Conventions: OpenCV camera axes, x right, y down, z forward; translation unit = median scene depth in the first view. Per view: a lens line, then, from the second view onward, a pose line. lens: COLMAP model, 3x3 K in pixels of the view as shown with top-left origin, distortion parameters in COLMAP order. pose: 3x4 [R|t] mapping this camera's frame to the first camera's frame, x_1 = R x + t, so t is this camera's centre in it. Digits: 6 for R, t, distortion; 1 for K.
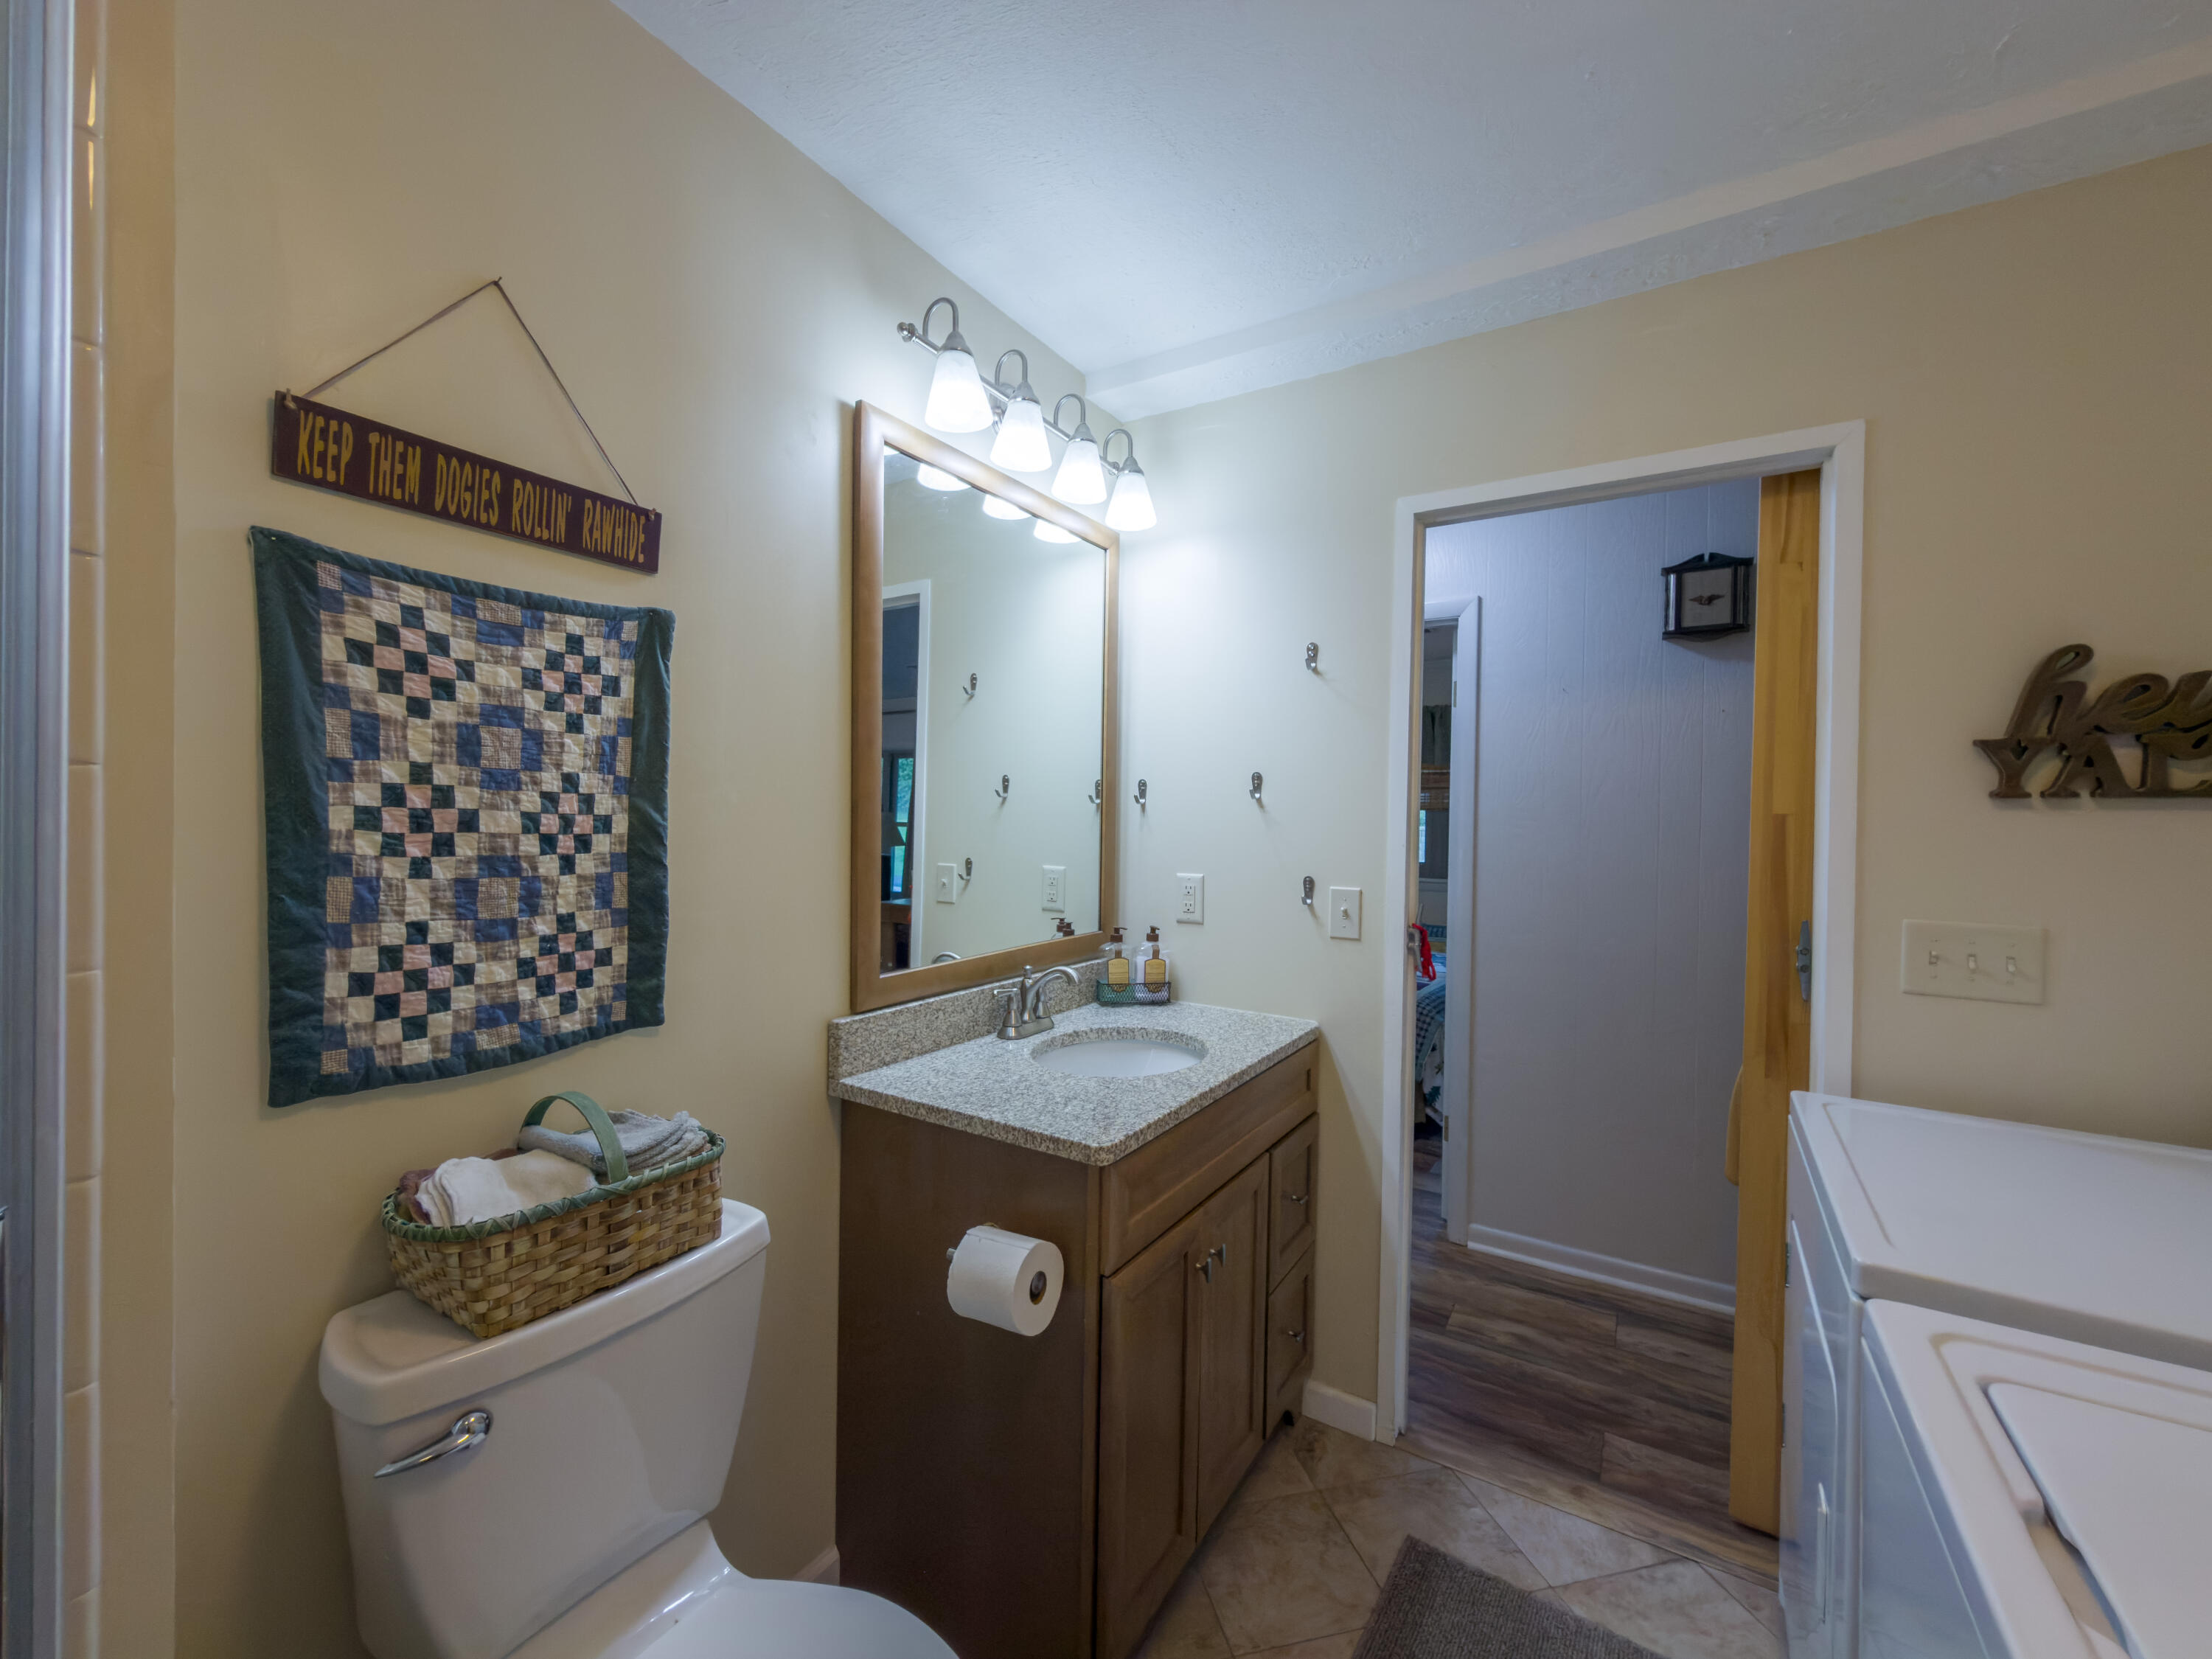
lens RADIAL K [[900.0, 0, 1106.0], [0, 900.0, 829.5], [0, 0, 1]] dist [-0.000508, 0.000043]
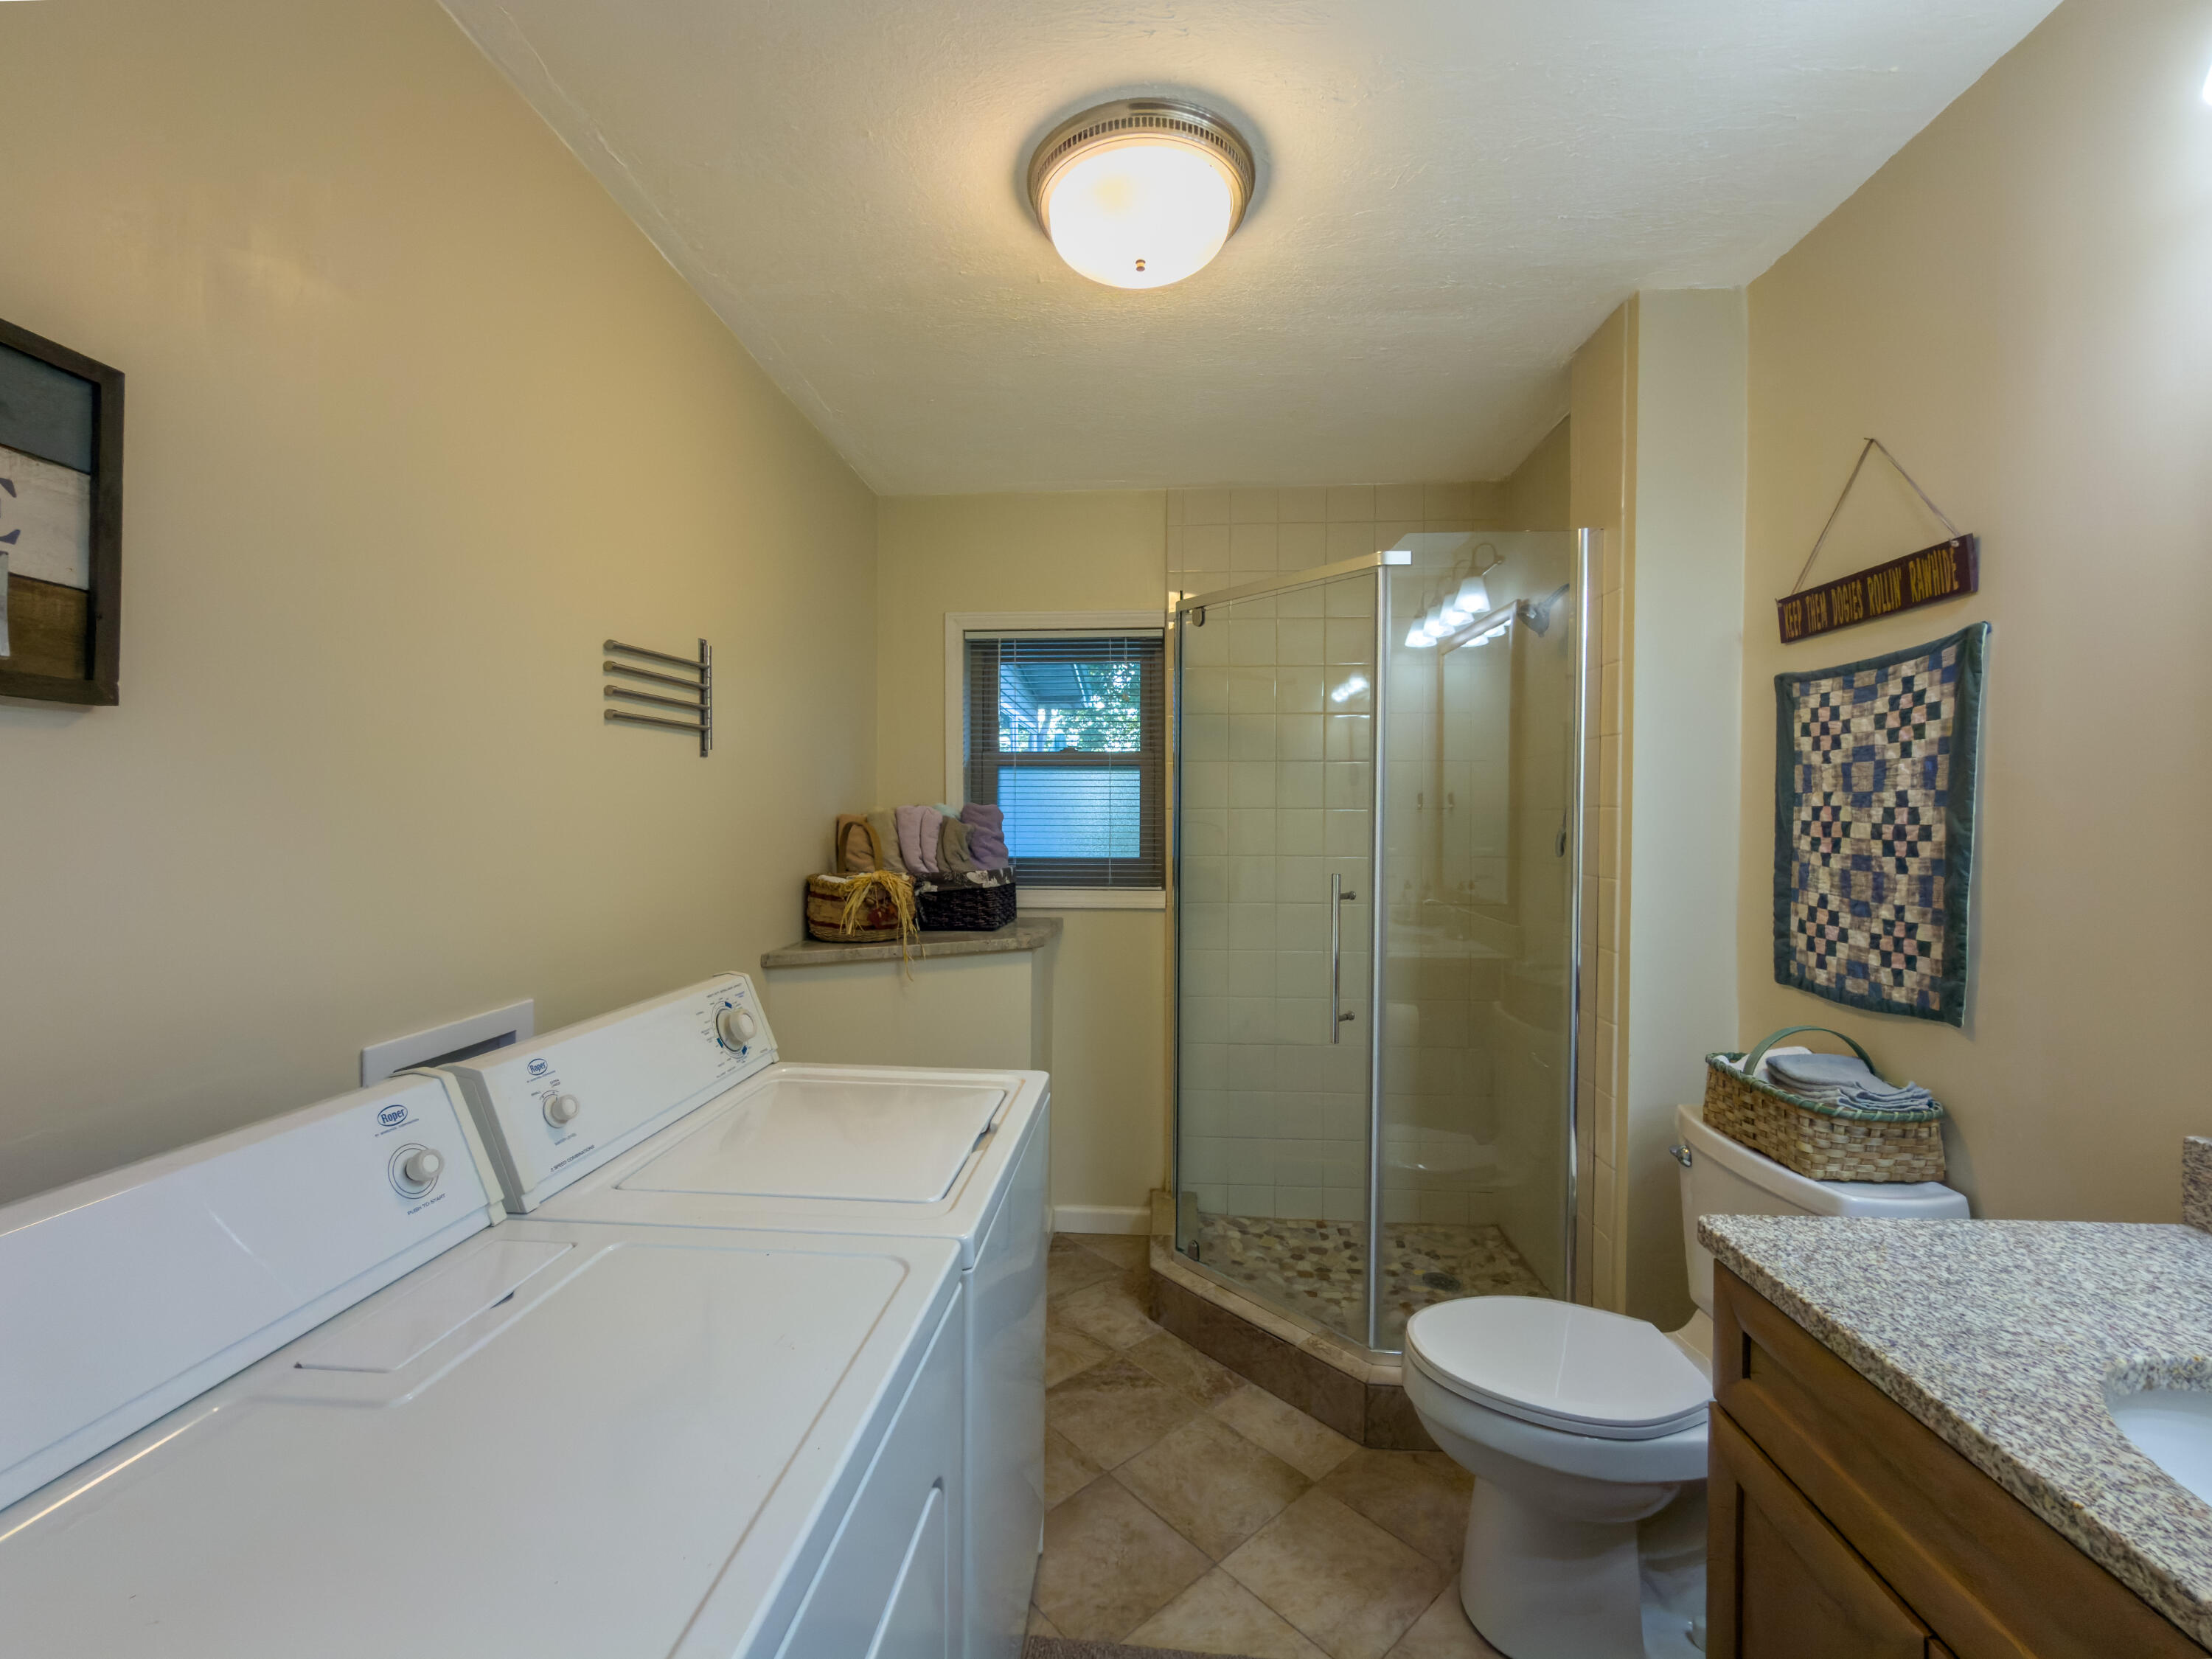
lens RADIAL K [[900.0, 0, 1106.0], [0, 900.0, 829.5], [0, 0, 1]] dist [-0.000508, 0.000043]
pose [[-0.883818, -0.009550, -0.467734, 0.967532], [-0.017764, 0.999756, 0.013154, -0.007357], [0.467494, 0.019934, -0.883772, 1.629925]]
